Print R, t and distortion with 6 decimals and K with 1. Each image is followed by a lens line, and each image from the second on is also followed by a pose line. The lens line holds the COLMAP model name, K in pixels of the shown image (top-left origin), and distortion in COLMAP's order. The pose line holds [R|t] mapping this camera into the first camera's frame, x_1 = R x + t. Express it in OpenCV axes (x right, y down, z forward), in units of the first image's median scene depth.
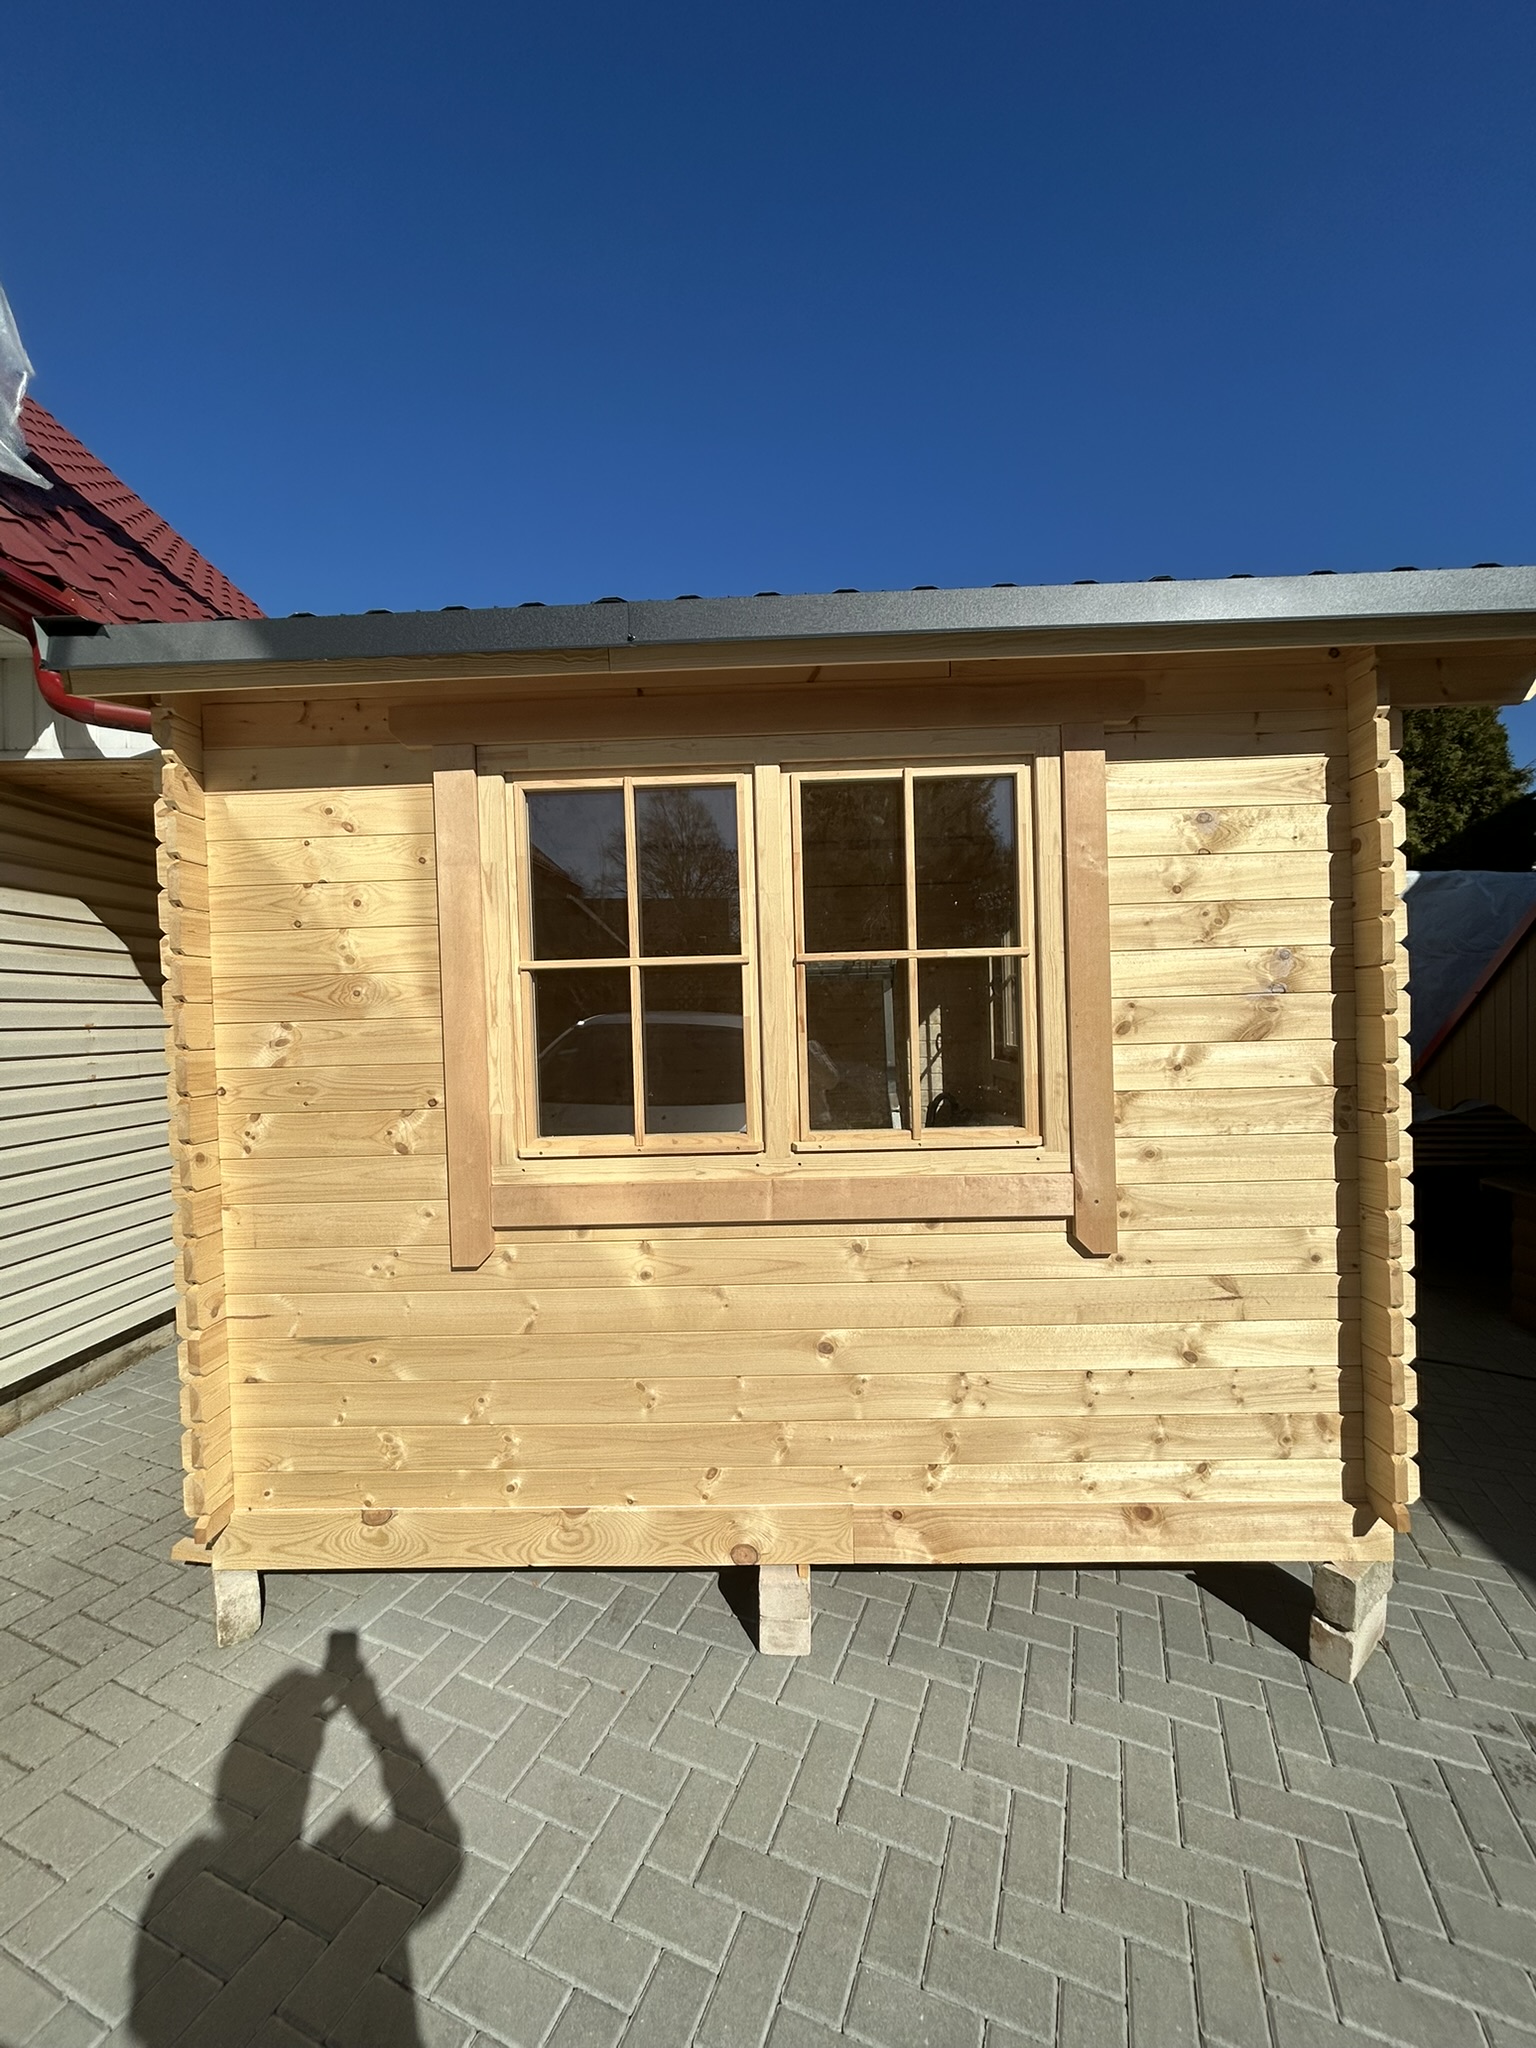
lens RADIAL K [[827.9, 0, 771.0], [0, 827.9, 1021.9], [0, 0, 1]] dist [-0.002283, 0.001590]
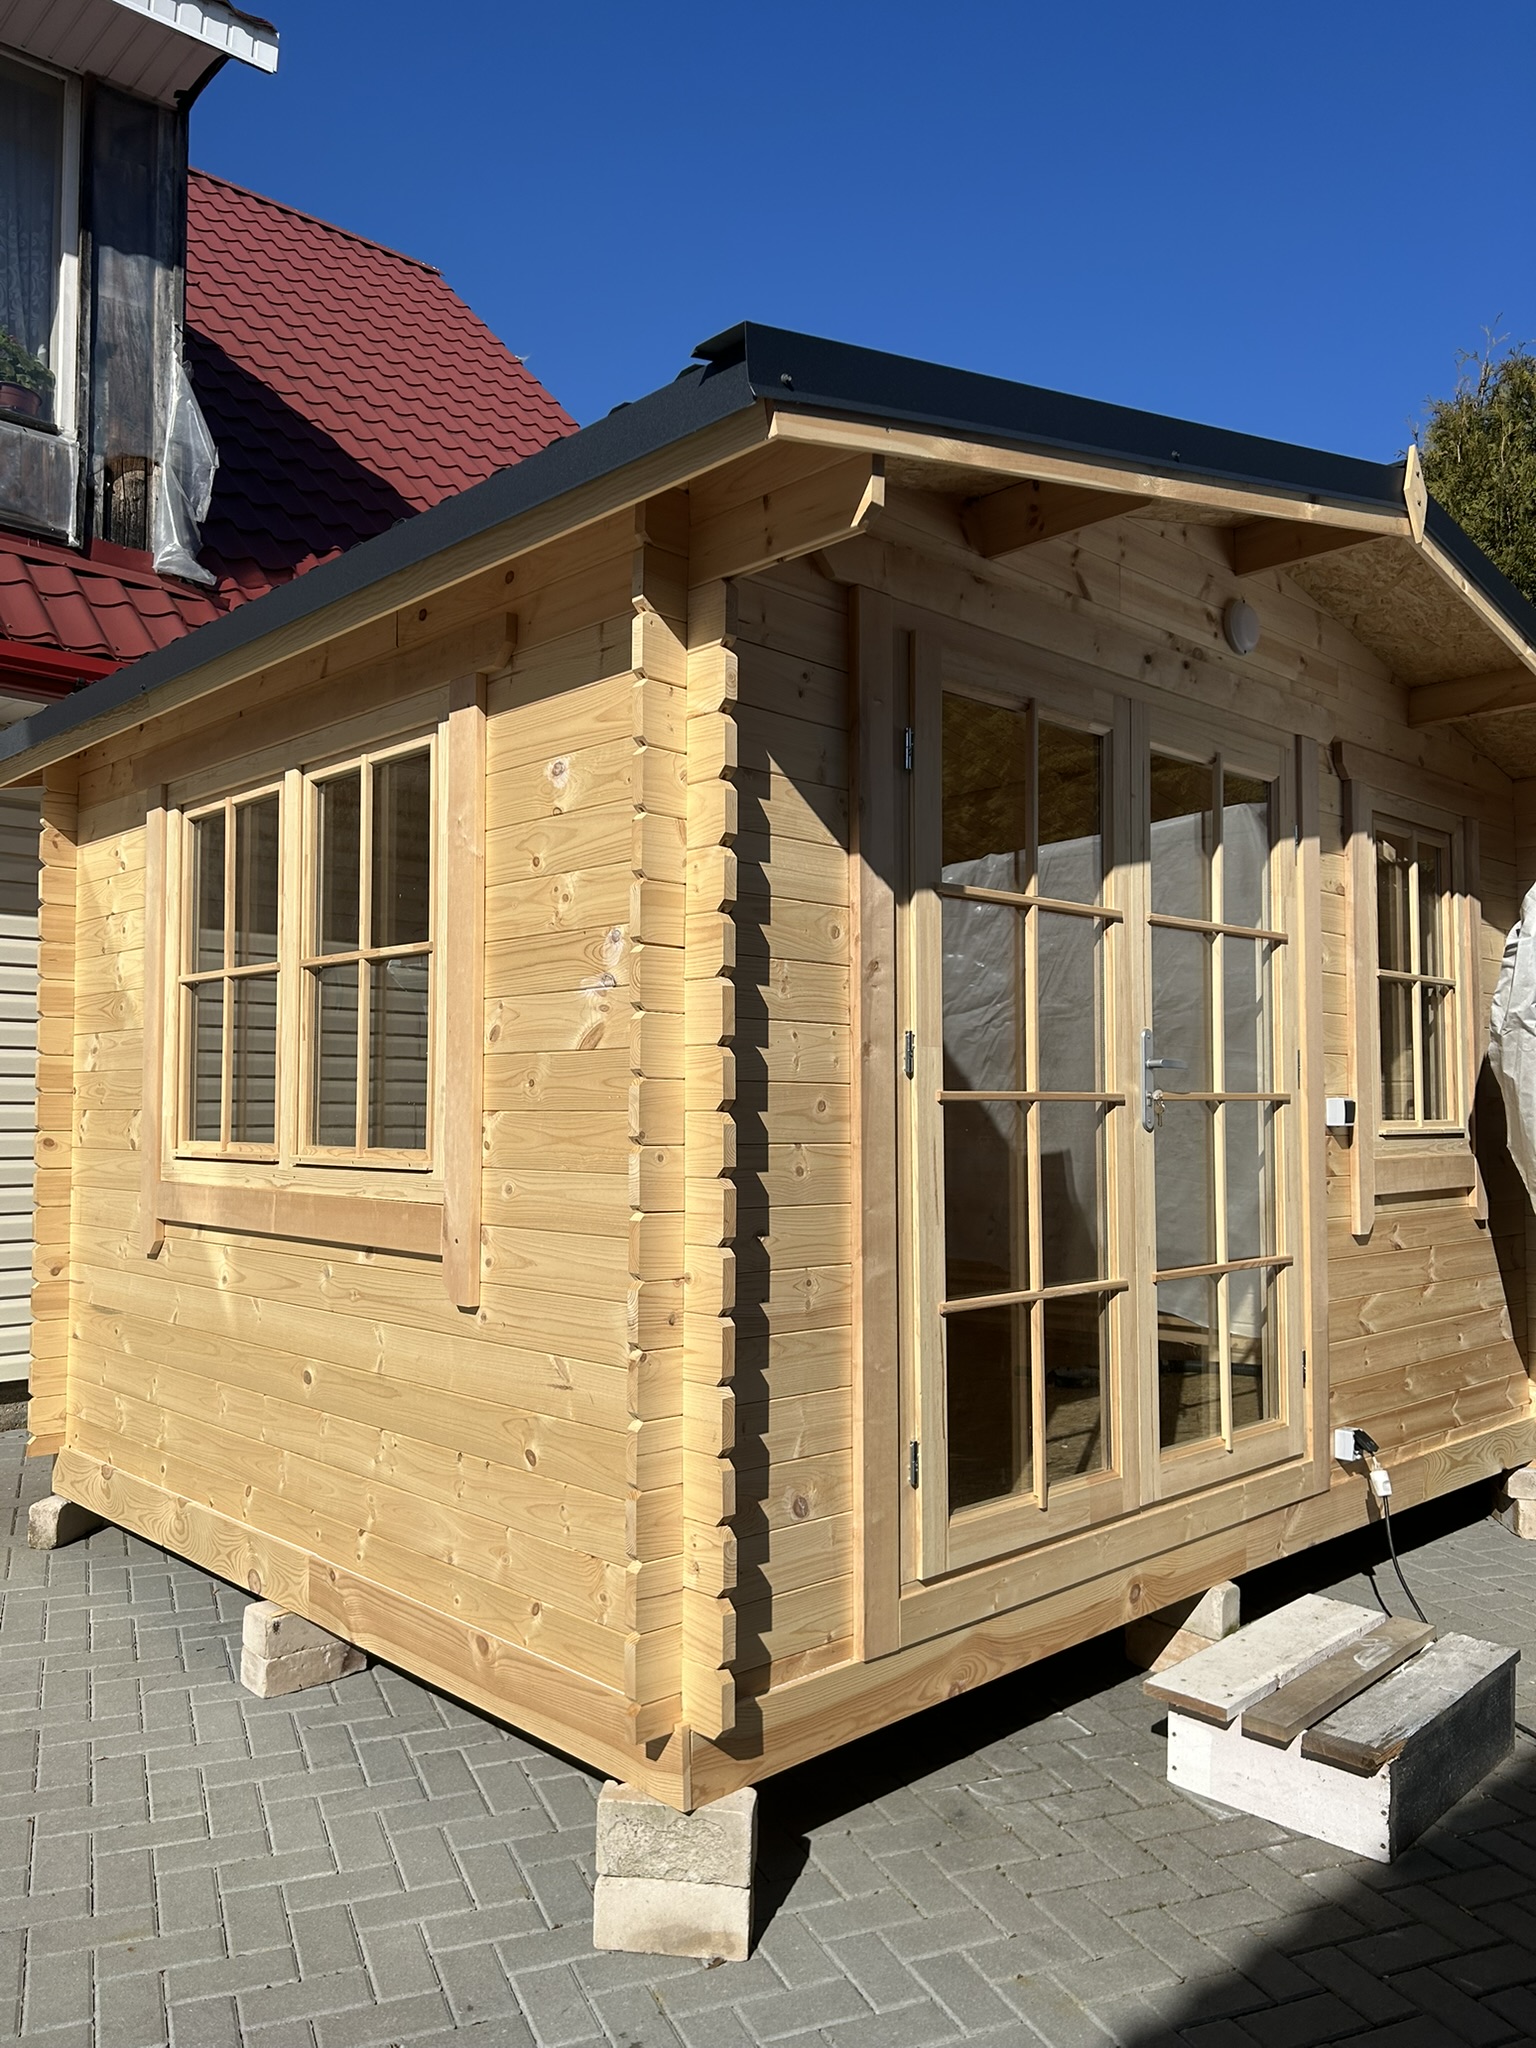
lens RADIAL K [[1540.4, 0, 764.3], [0, 1540.4, 1026.7], [0, 0, 1]] dist [0.059080, -0.069283]
pose [[0.706922, -0.007233, -0.707254, 1.676414], [-0.030627, 0.998697, -0.040826, 0.053152], [0.706628, 0.050522, 0.705779, 0.105812]]
